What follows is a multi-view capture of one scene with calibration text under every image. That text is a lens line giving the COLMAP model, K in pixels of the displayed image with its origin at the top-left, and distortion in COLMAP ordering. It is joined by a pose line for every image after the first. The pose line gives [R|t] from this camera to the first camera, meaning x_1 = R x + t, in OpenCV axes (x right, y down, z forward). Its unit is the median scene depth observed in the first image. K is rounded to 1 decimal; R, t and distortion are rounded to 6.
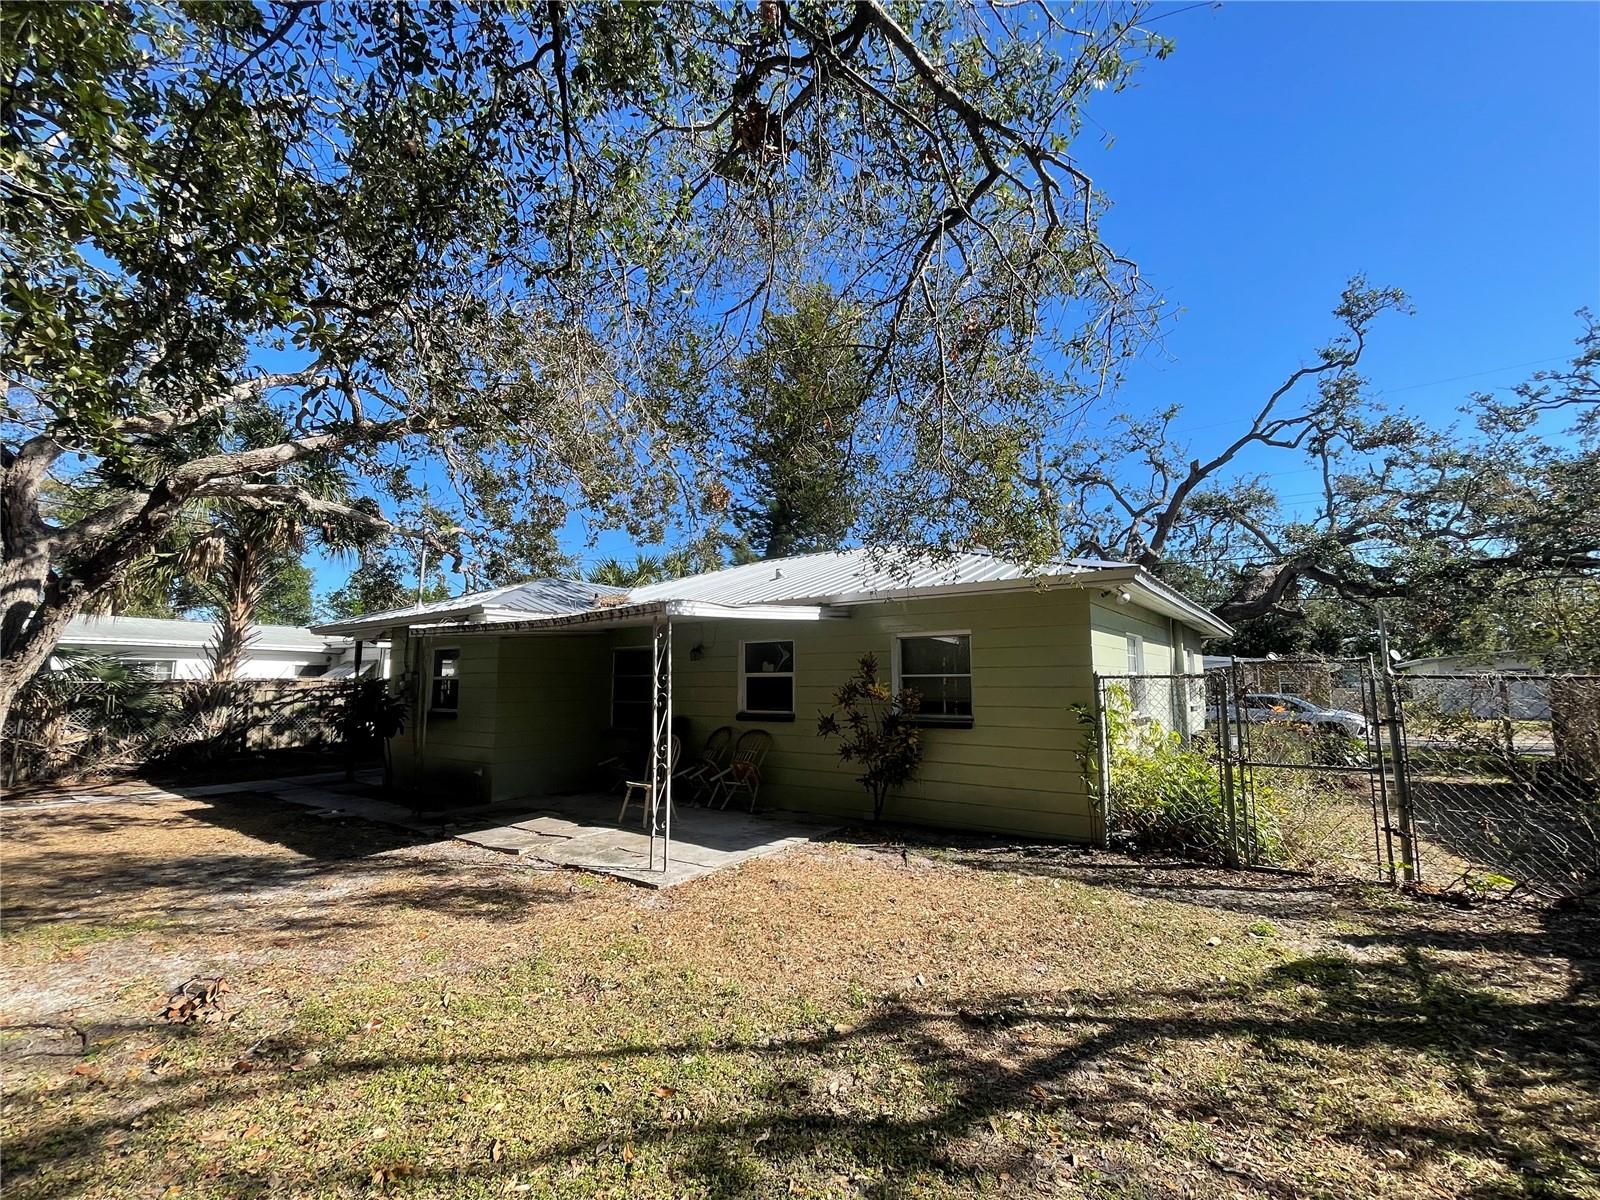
lens RADIAL K [[692.4, 0, 800.3], [0, 692.4, 599.9], [0, 0, 1]] dist [-0.003892, 0.001408]
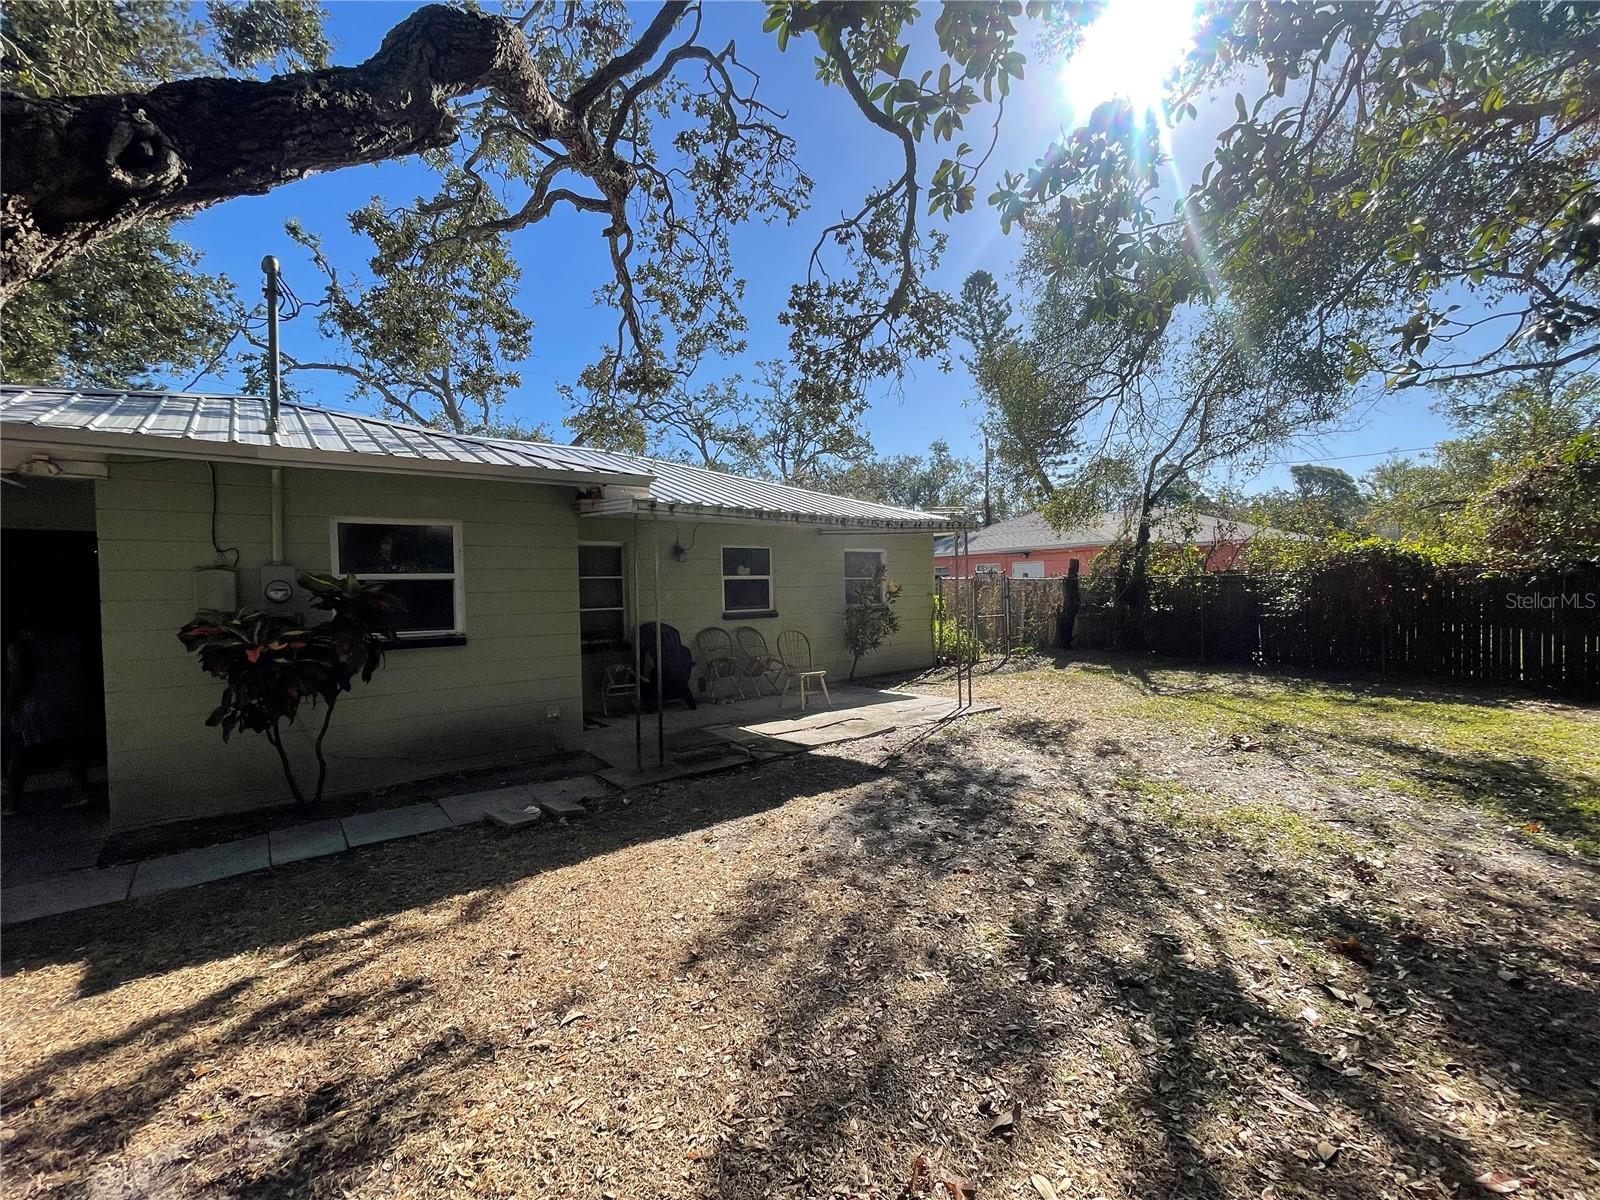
lens RADIAL K [[692.4, 0, 791.8], [0, 692.4, 601.6], [0, 0, 1]] dist [-0.003892, 0.001408]
pose [[0.280109, -0.021709, 0.959723, -1.439126], [-0.093572, 0.994366, 0.049803, 0.111522], [-0.955397, -0.103753, 0.276500, 0.820596]]
